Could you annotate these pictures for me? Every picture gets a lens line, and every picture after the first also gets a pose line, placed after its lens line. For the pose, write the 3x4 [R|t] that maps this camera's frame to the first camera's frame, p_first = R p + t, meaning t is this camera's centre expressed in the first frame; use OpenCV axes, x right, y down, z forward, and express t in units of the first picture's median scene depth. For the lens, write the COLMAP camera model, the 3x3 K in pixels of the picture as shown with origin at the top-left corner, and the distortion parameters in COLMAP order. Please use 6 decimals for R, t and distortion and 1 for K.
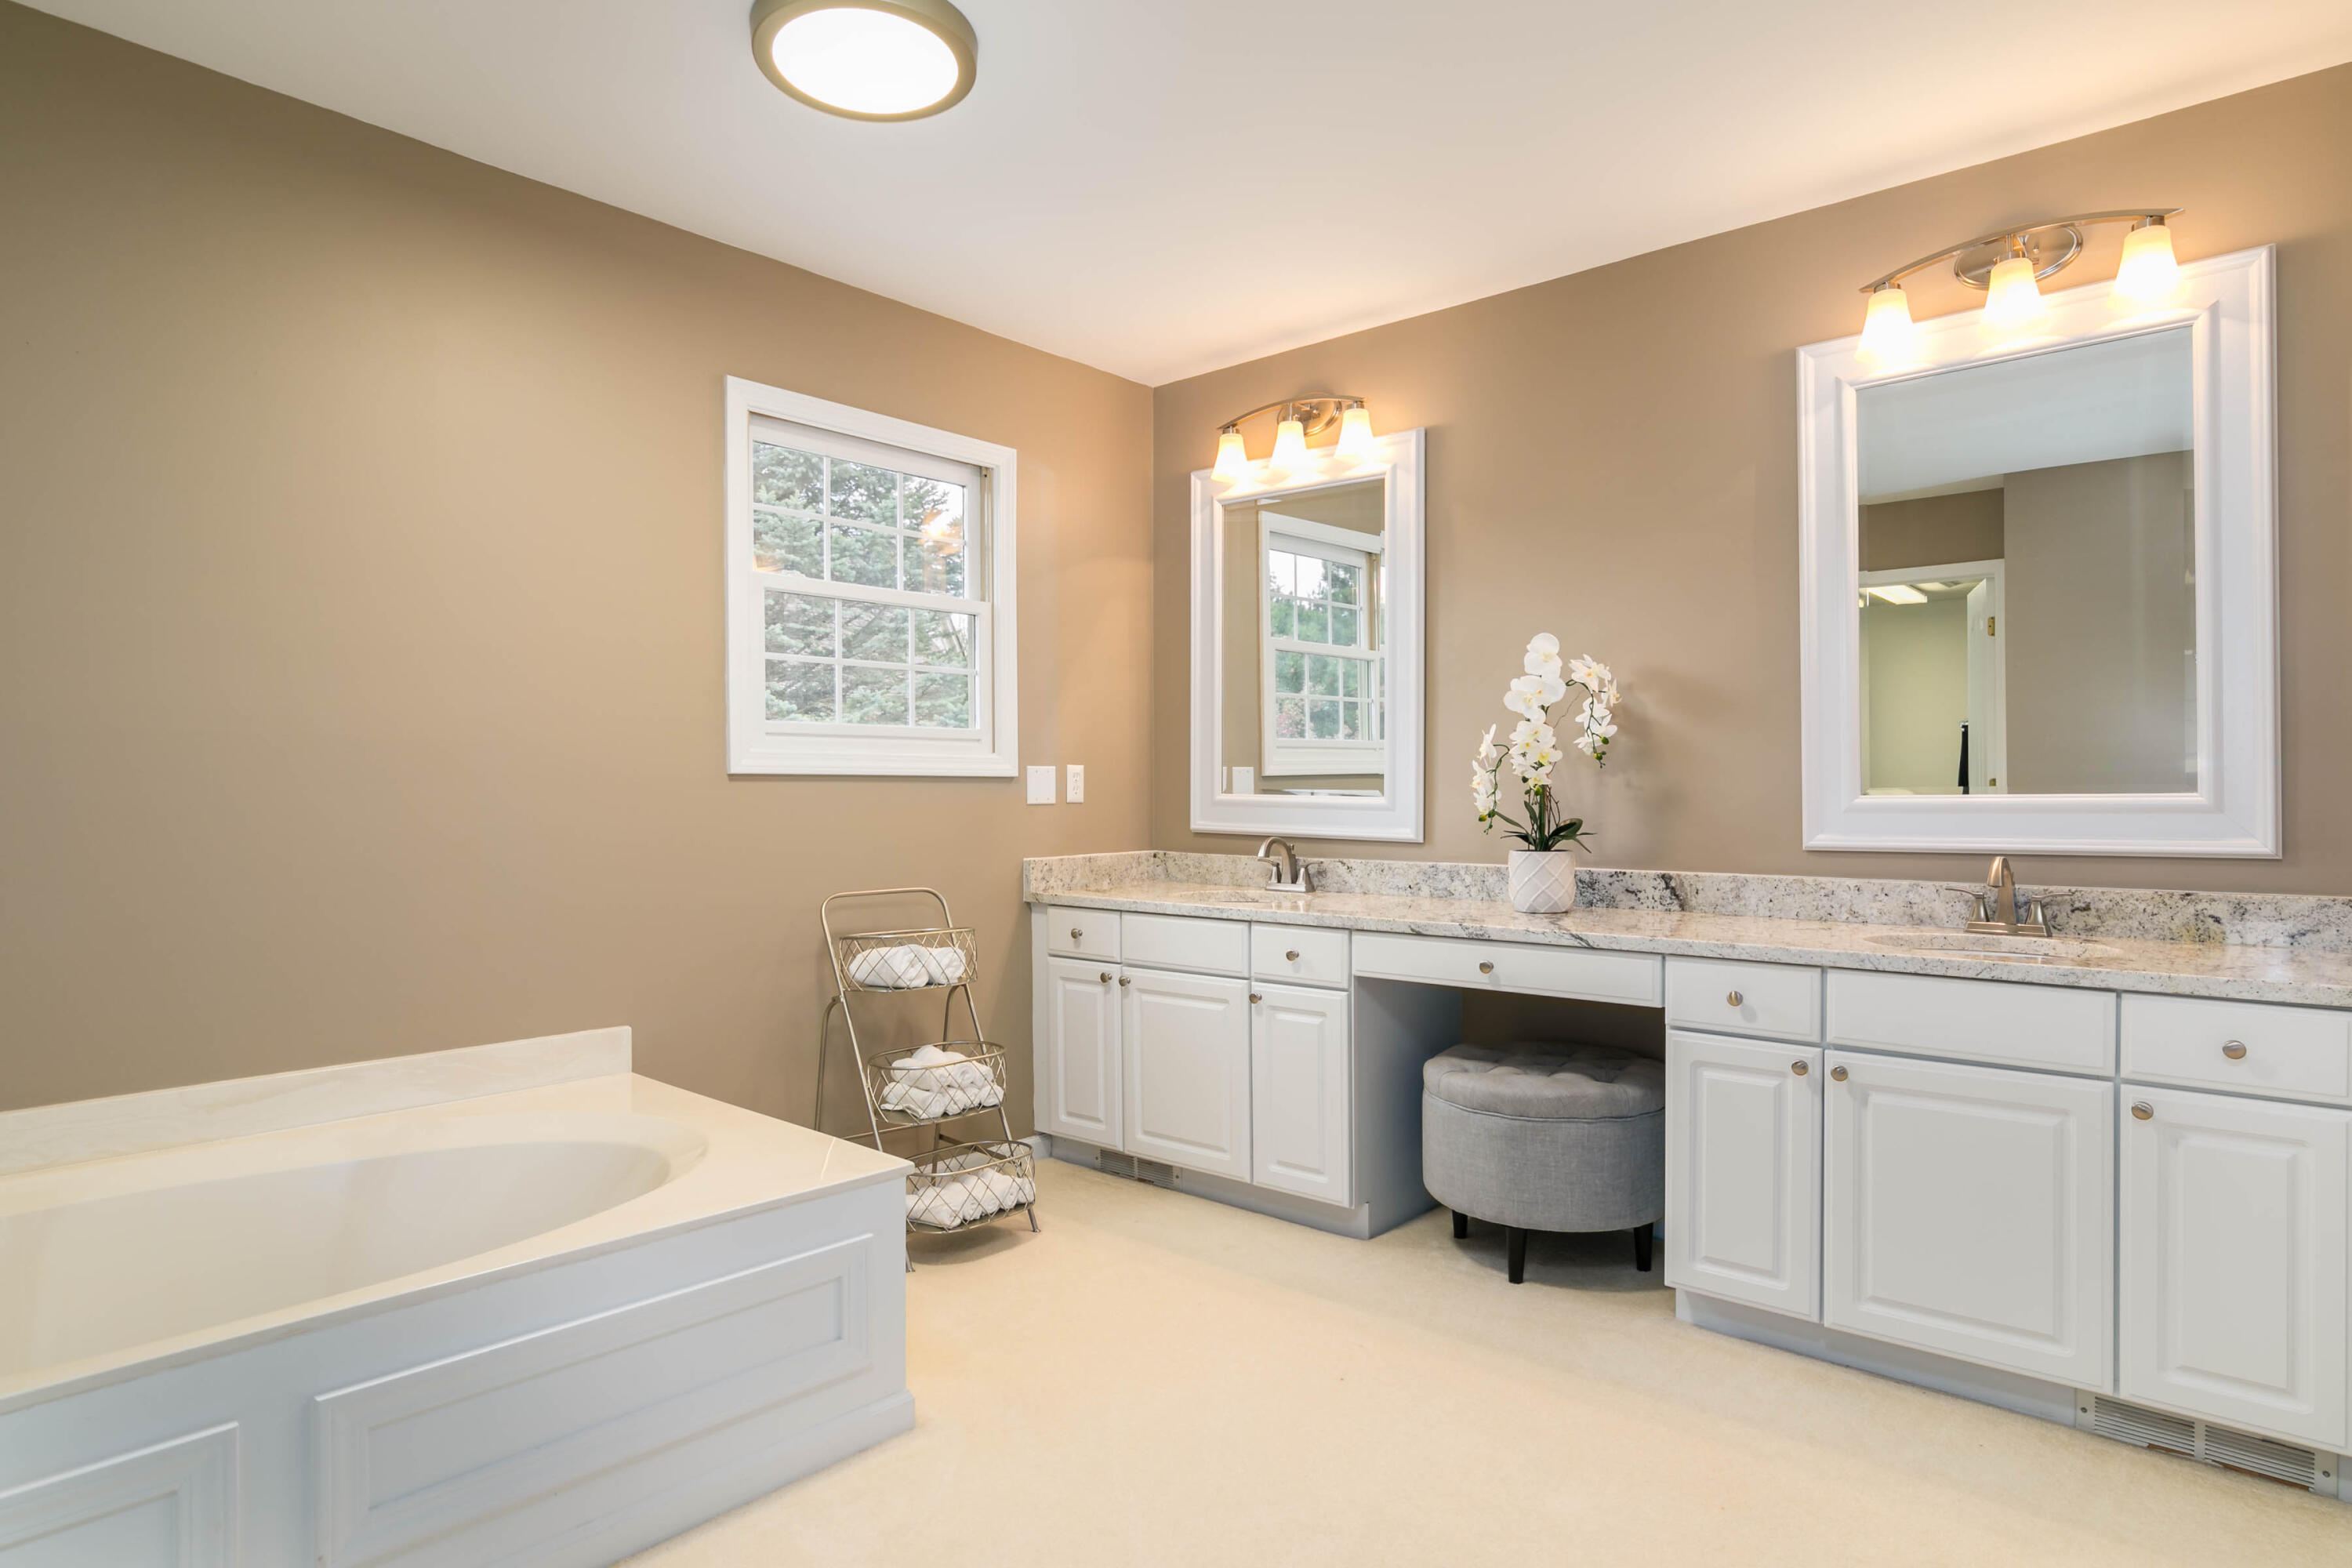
lens RADIAL K [[1328.5, 0, 1179.8], [0, 1328.5, 784.5], [0, 0, 1]] dist [0.005250, 0.001125]
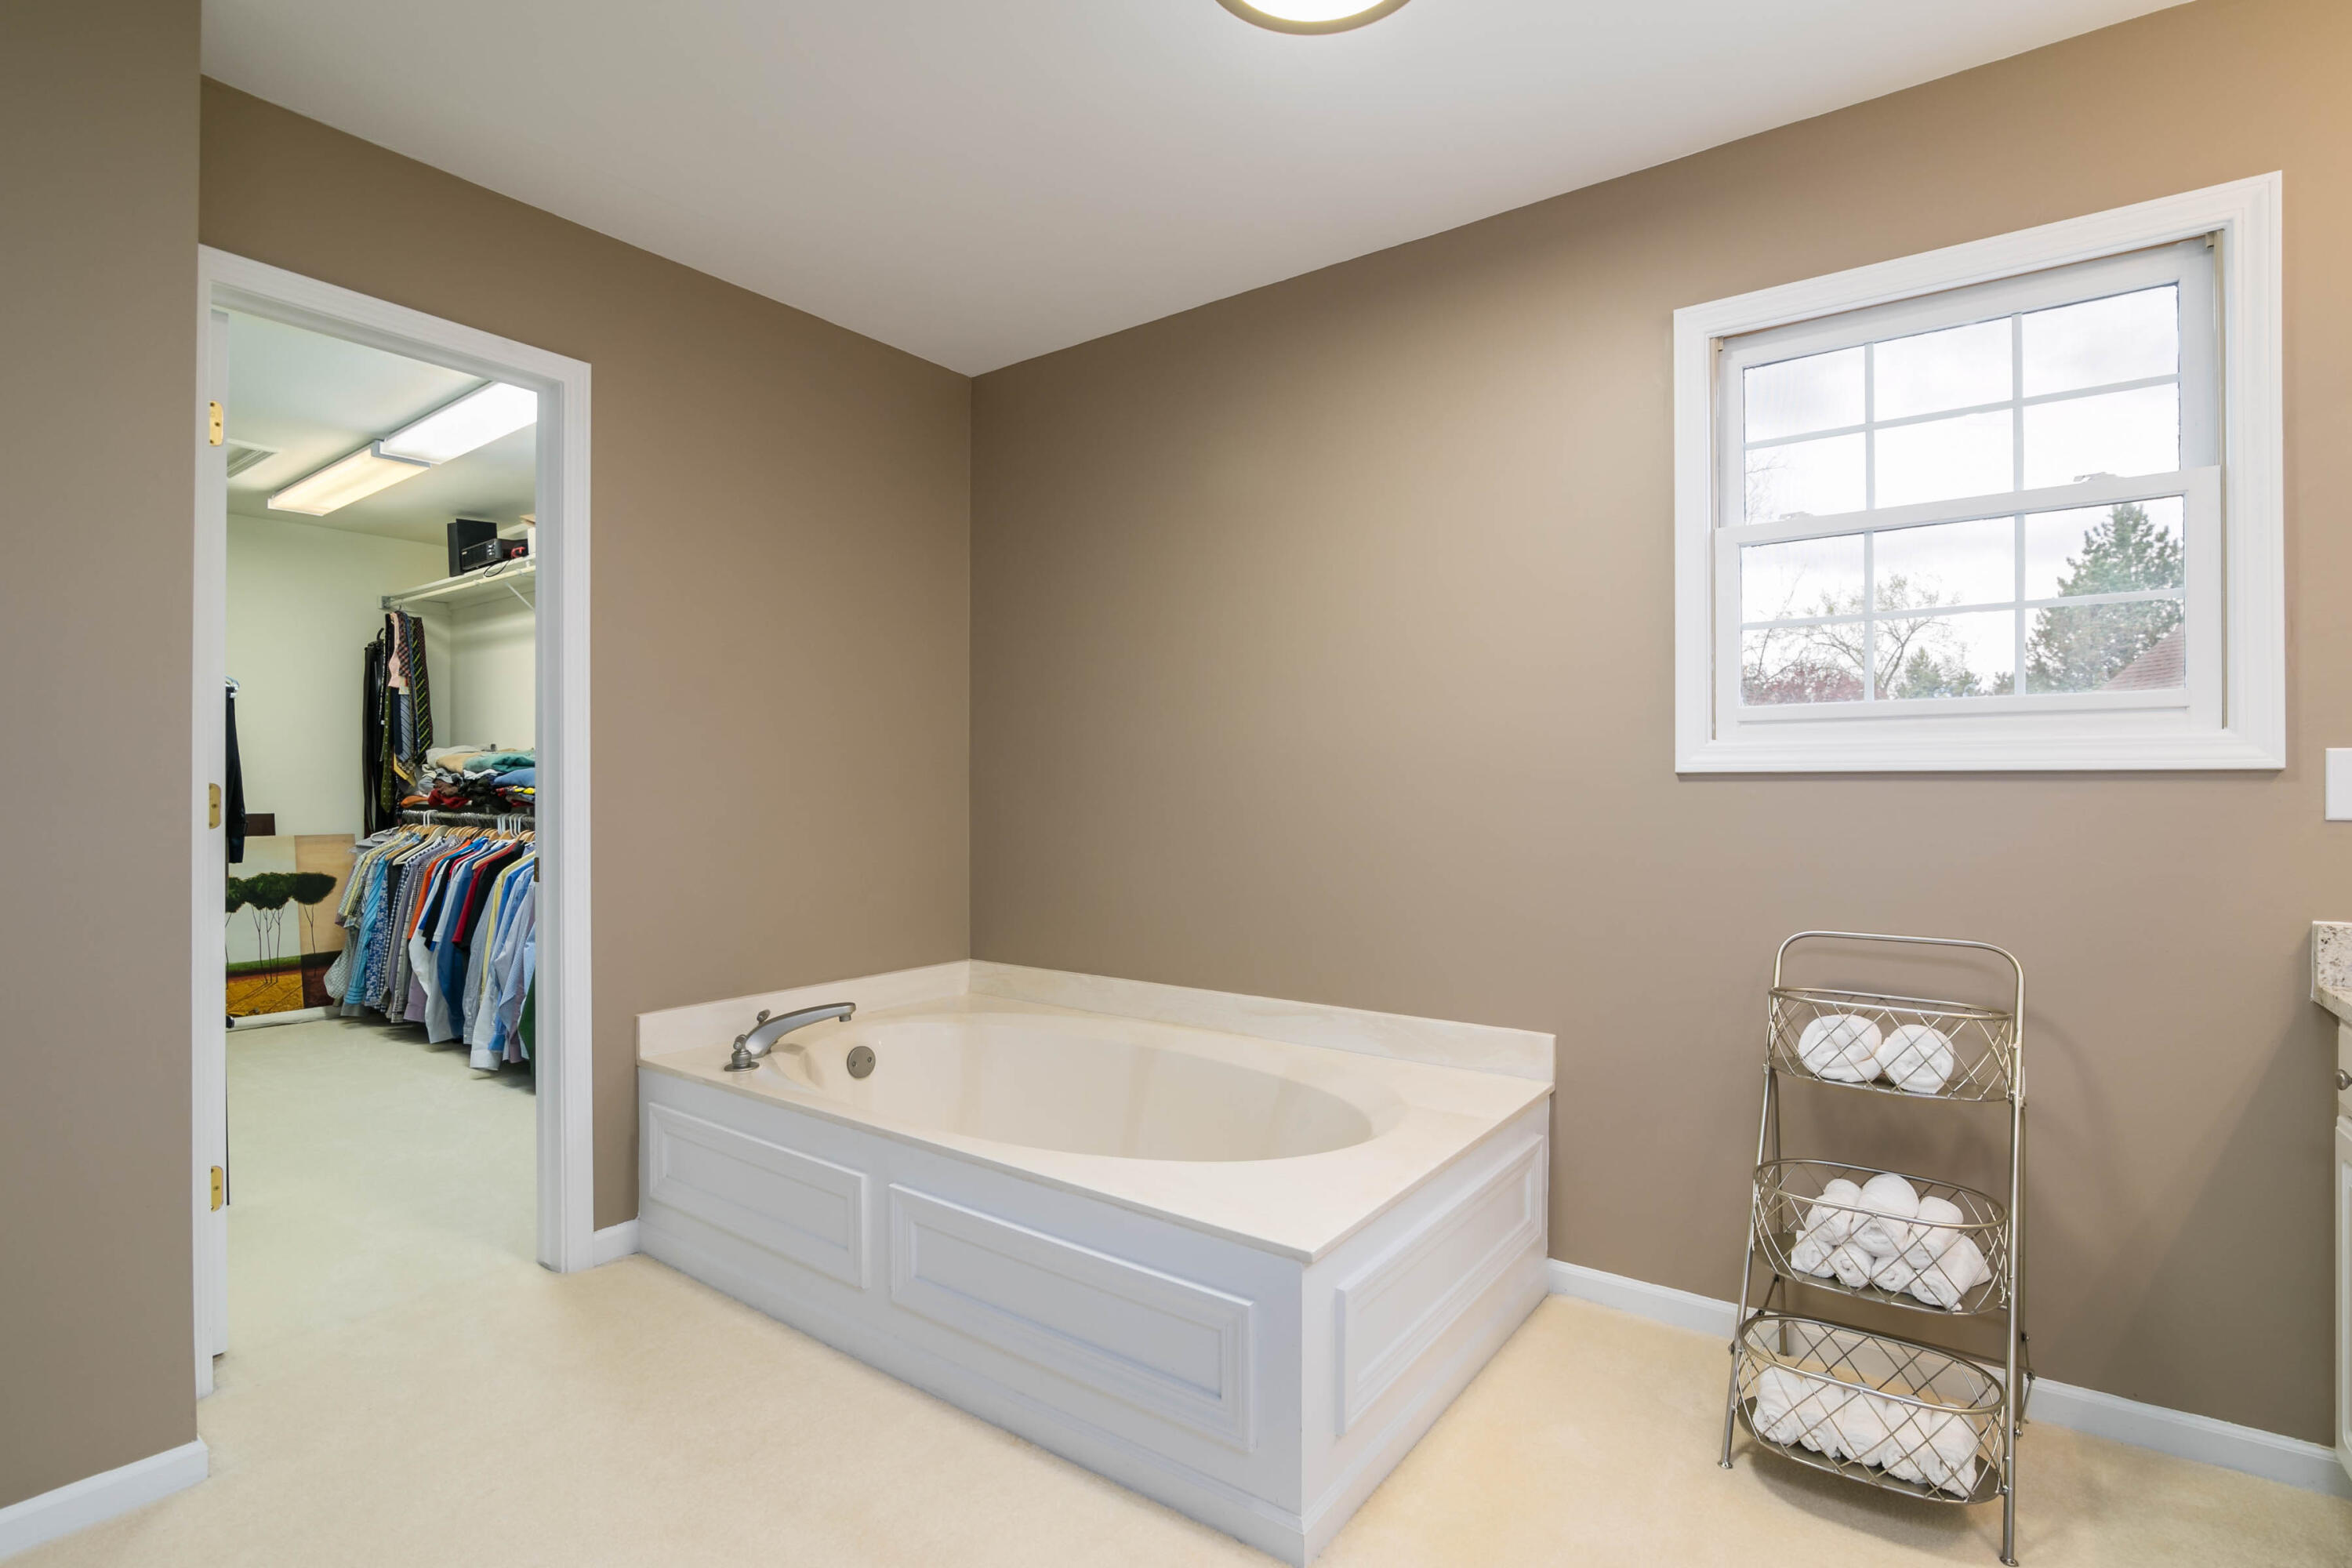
lens RADIAL K [[1084.1, 0, 1181.5], [0, 1084.1, 789.8], [0, 0, 1]] dist [-0.004835, -0.001154]
pose [[0.109857, 0.001943, -0.993945, 0.312194], [0.003659, 0.999991, 0.002360, 0.000077], [0.993941, -0.003896, 0.109849, 0.587687]]
